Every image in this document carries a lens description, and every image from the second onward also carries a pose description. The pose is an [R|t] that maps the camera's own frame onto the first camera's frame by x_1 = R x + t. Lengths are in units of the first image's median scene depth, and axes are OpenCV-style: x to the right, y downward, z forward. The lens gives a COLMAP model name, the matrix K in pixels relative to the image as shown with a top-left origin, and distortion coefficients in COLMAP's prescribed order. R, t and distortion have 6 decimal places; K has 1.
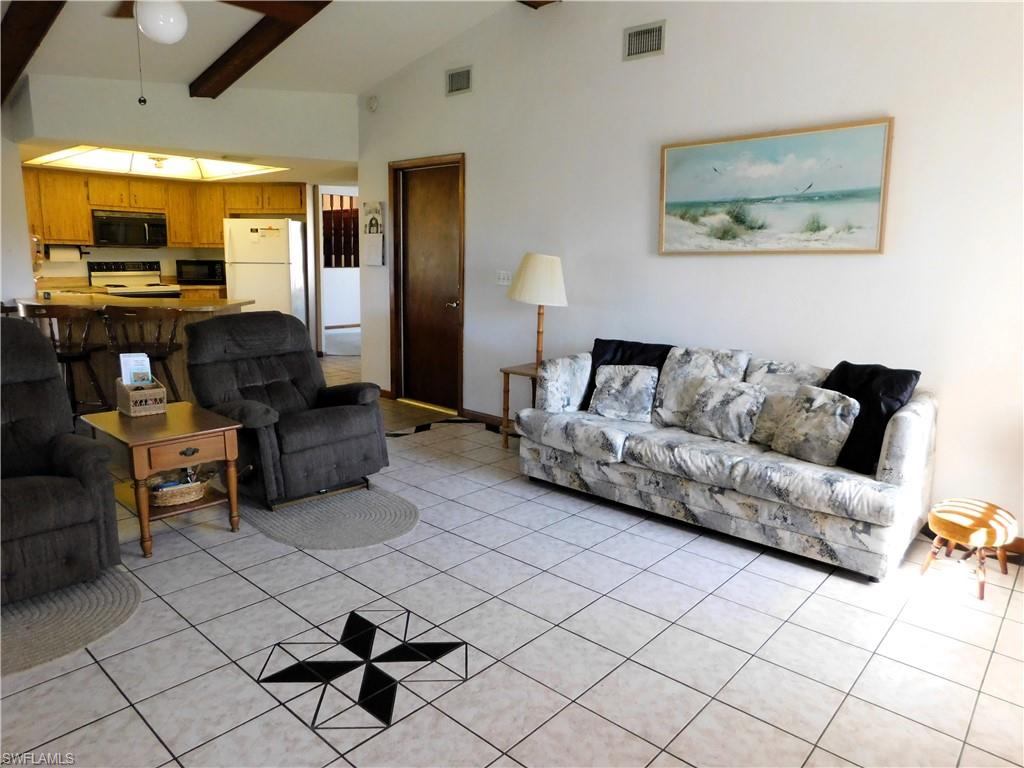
lens RADIAL K [[675.3, 0, 513.0], [0, 675.3, 379.8], [0, 0, 1]] dist [-0.059398, 0.038410]
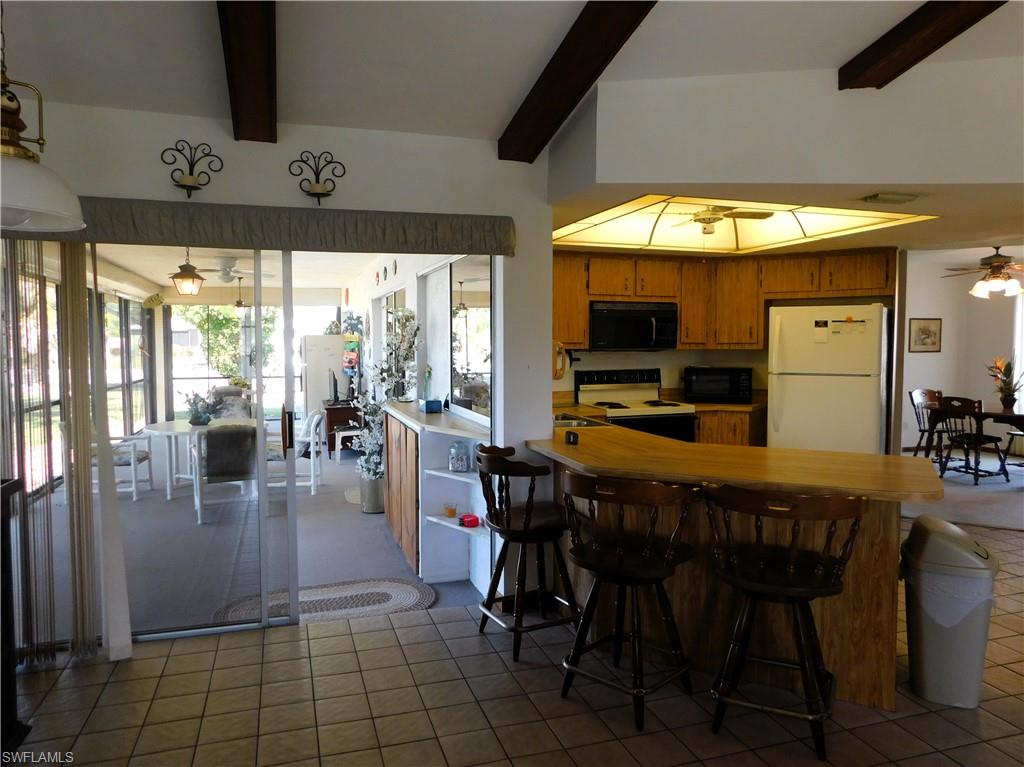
lens RADIAL K [[706.5, 0, 503.2], [0, 706.5, 385.8], [0, 0, 1]] dist [-0.050012, -0.001756]
pose [[0.855791, 0.011468, -0.517195, -0.295228], [-0.074319, 0.992109, -0.100975, -0.073845], [0.511956, 0.124851, 0.849890, 0.281901]]
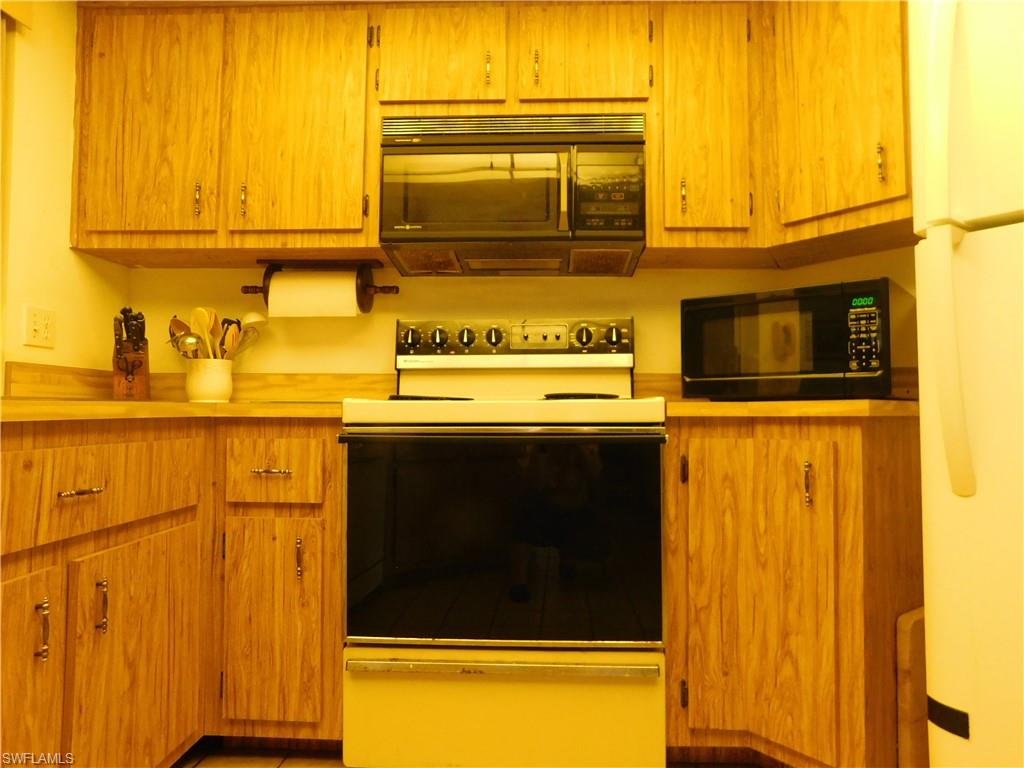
lens RADIAL K [[675.3, 0, 511.2], [0, 675.3, 380.2], [0, 0, 1]] dist [-0.059398, 0.038410]
pose [[0.634780, -0.050705, -0.771028, -0.372346], [-0.132254, 0.975990, -0.173068, -0.105354], [0.761291, 0.211832, 0.612832, 0.839271]]
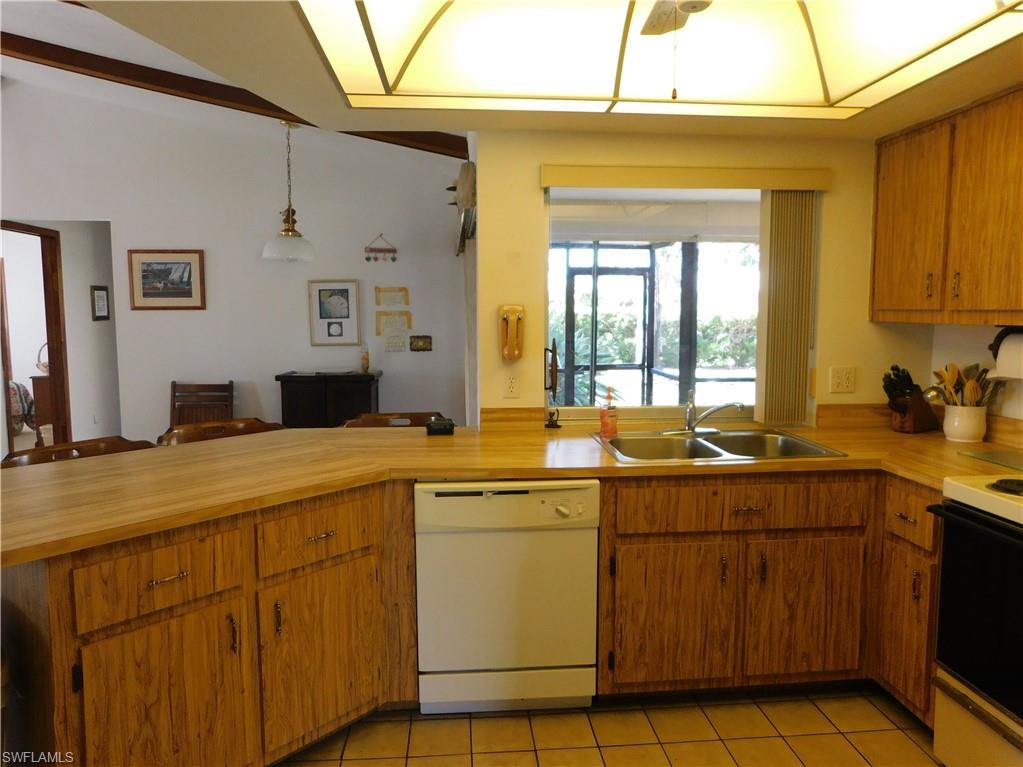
lens RADIAL K [[674.6, 0, 523.9], [0, 674.6, 384.5], [0, 0, 1]] dist [-0.059398, 0.038410]
pose [[-0.674561, 0.050894, -0.736463, -0.268628], [-0.146163, 0.968663, 0.200818, -0.191885], [0.723605, 0.243108, -0.645983, 0.968346]]
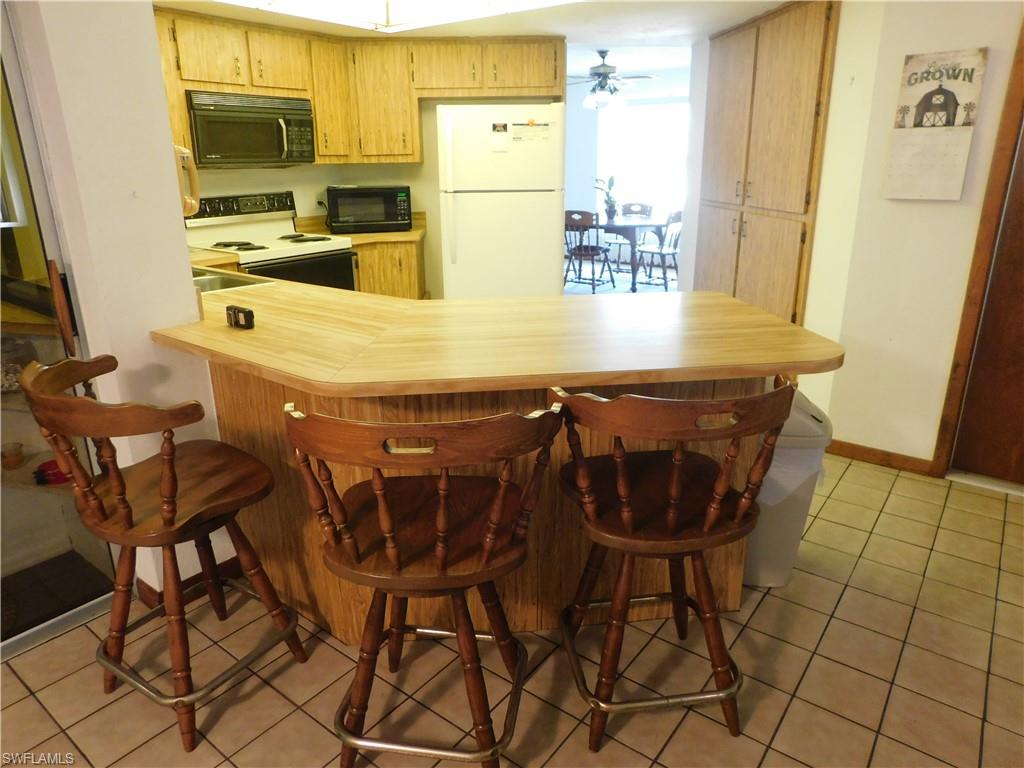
lens RADIAL K [[675.3, 0, 509.8], [0, 675.3, 385.3], [0, 0, 1]] dist [-0.059398, 0.038410]
pose [[0.997072, -0.049281, 0.058479, -0.410838], [0.040419, 0.988740, 0.144080, -0.097173], [-0.064921, -0.141295, 0.987837, 0.443299]]
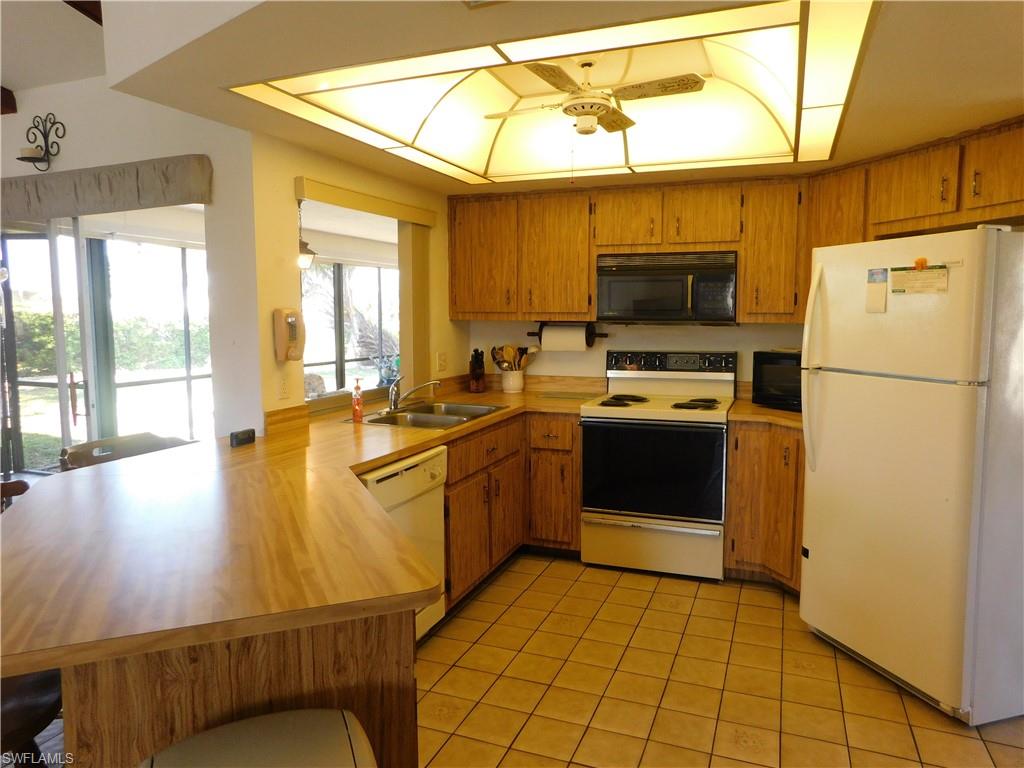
lens RADIAL K [[675.3, 0, 514.3], [0, 675.3, 379.0], [0, 0, 1]] dist [-0.059398, 0.038410]
pose [[0.352543, 0.069664, -0.933199, -0.141636], [-0.158761, 0.987222, 0.013720, -0.146725], [0.922230, 0.143319, 0.359098, 0.712509]]
